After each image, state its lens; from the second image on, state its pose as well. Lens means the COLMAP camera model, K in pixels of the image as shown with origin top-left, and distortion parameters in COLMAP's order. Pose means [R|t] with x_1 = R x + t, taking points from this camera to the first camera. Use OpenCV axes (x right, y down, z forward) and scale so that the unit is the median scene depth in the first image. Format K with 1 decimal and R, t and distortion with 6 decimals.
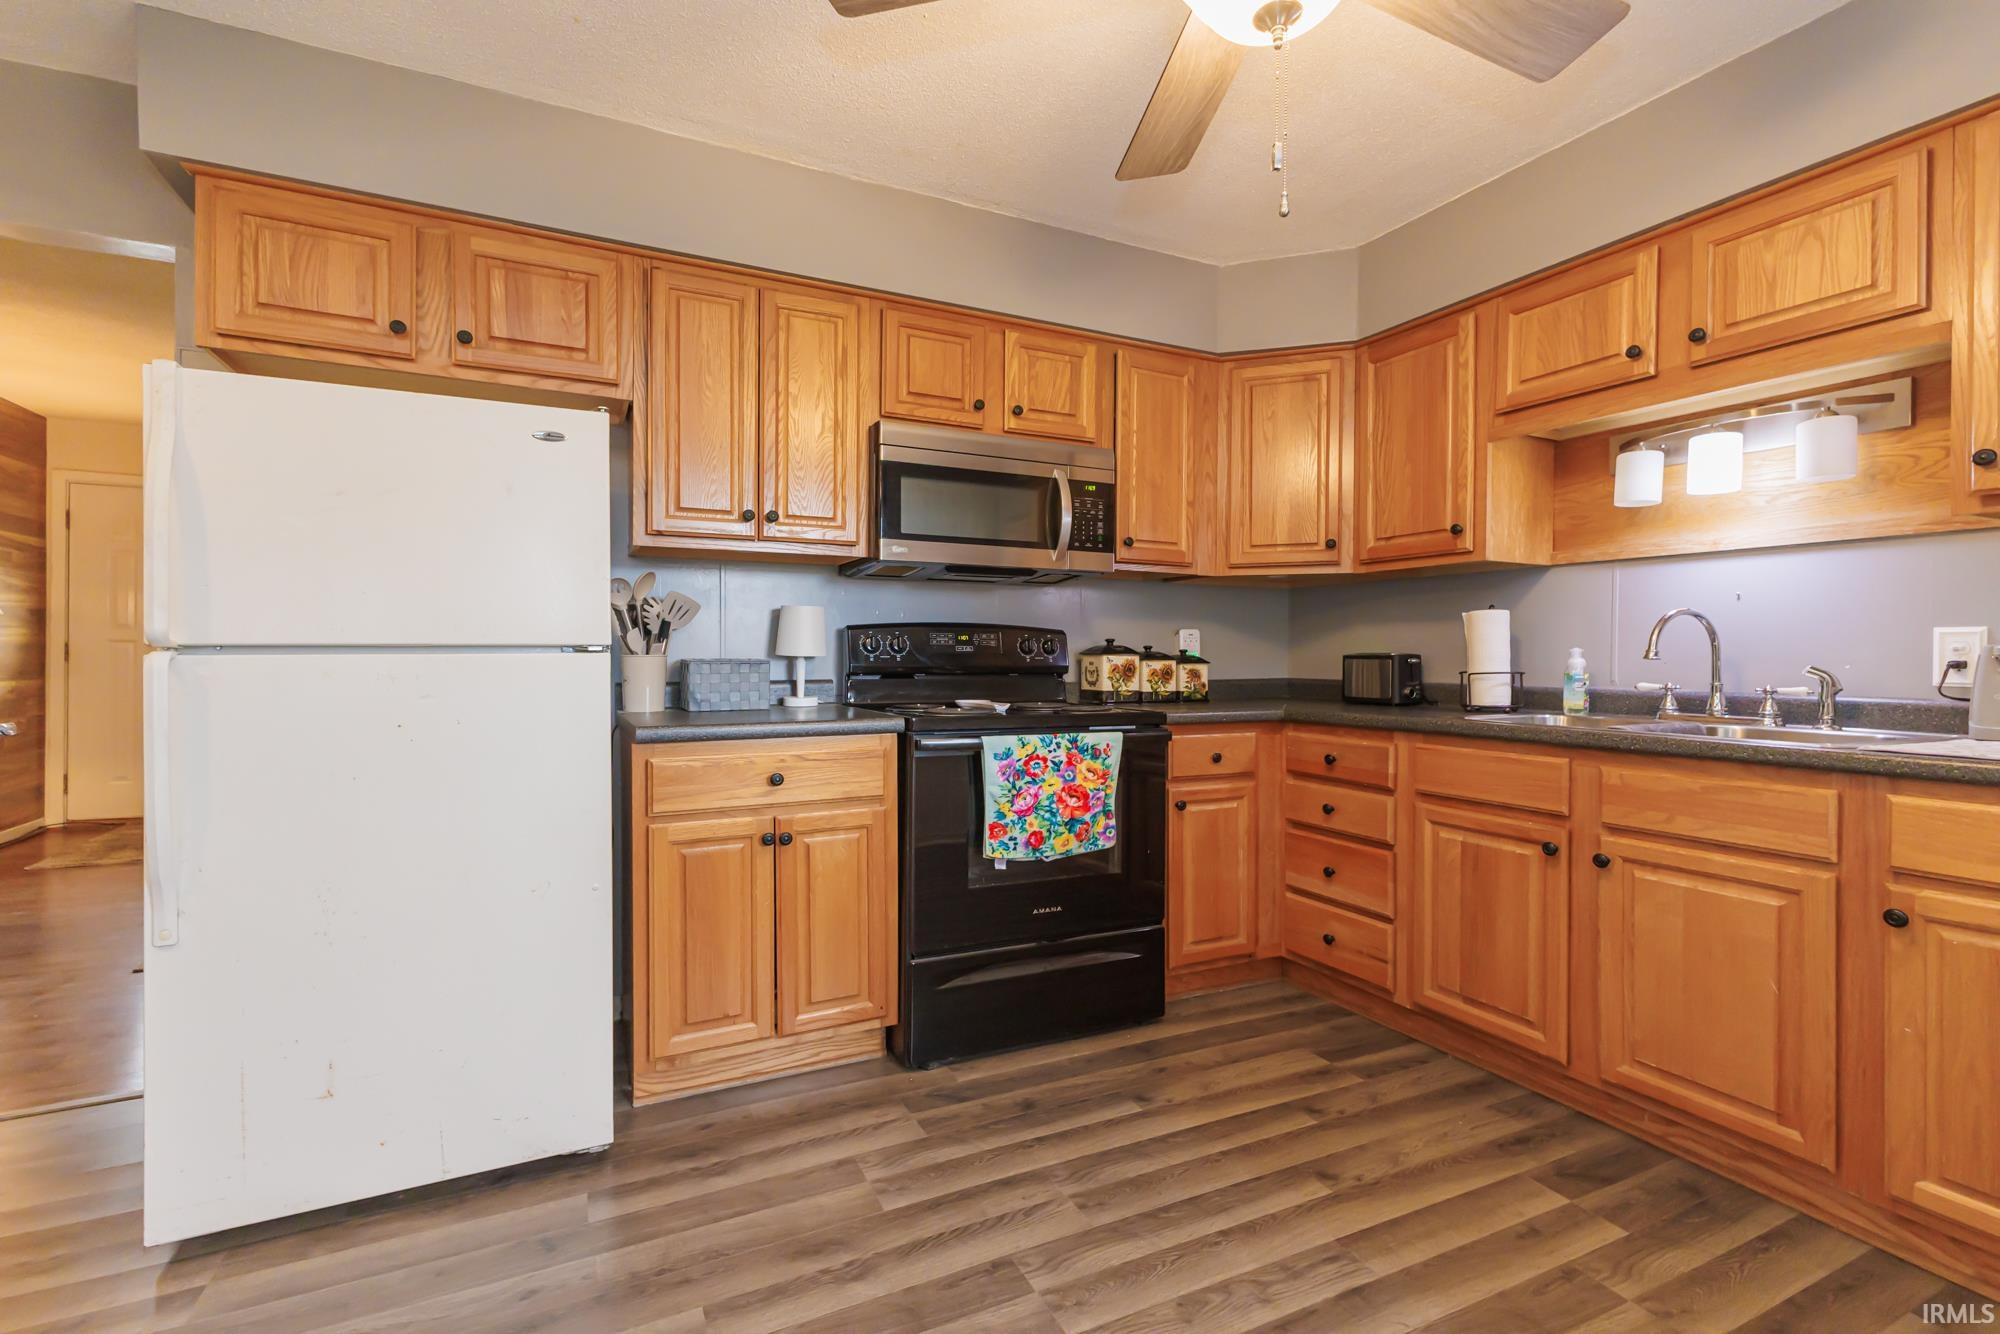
lens RADIAL K [[857.6, 0, 1004.7], [0, 857.6, 658.9], [0, 0, 1]] dist [0.006866, -0.002335]
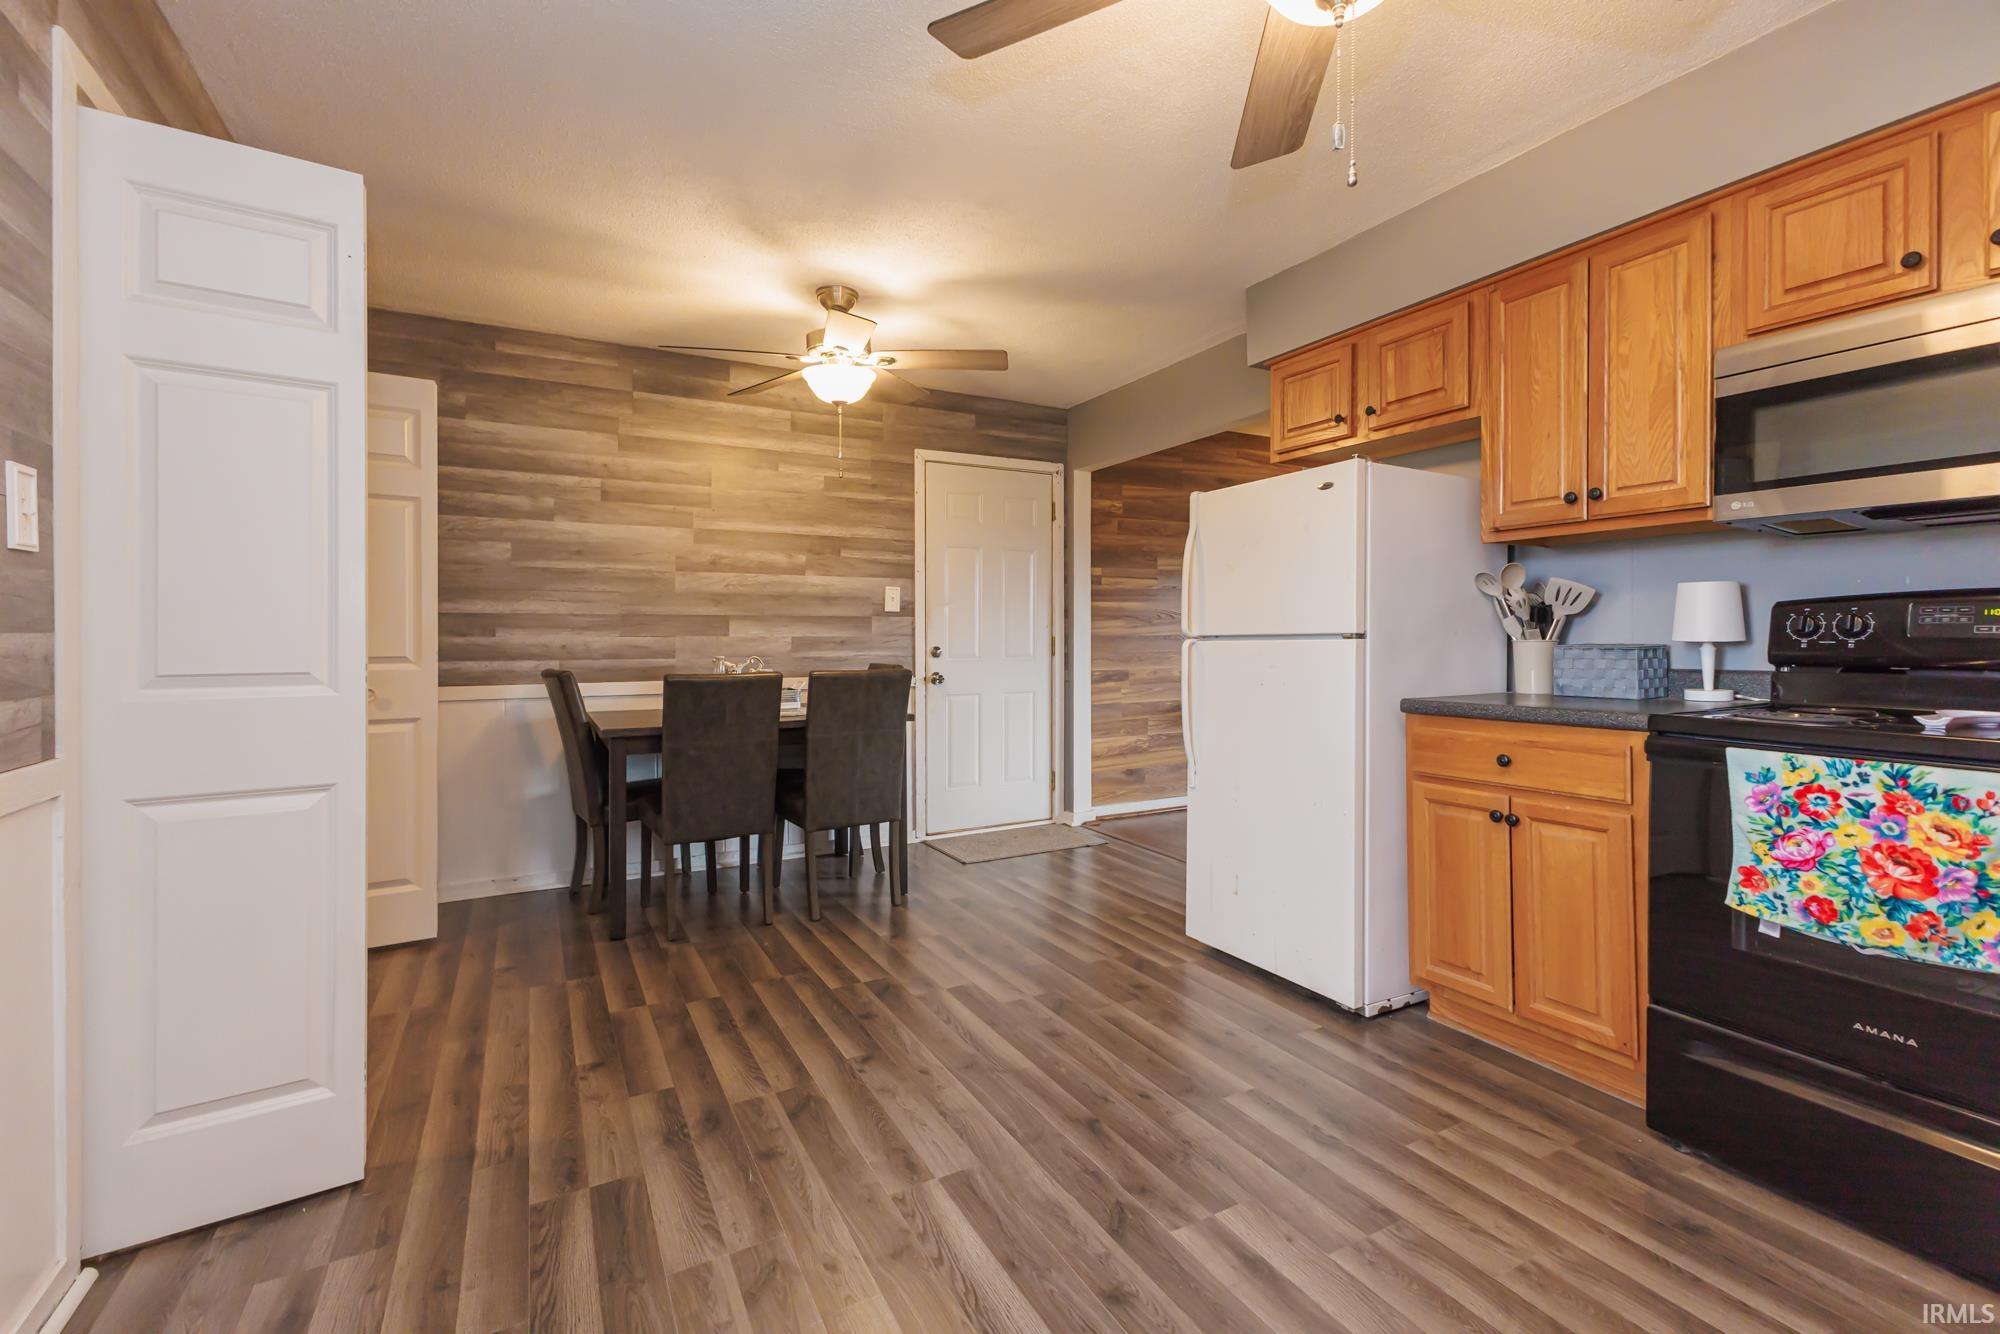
lens RADIAL K [[890.7, 0, 1002.6], [0, 890.7, 649.4], [0, 0, 1]] dist [-0.003454, 0.000388]
pose [[0.047873, 0.006821, -0.998830, 0.714438], [-0.005796, 0.999962, 0.006551, 0.002571], [0.998837, 0.005476, 0.047911, 0.316499]]
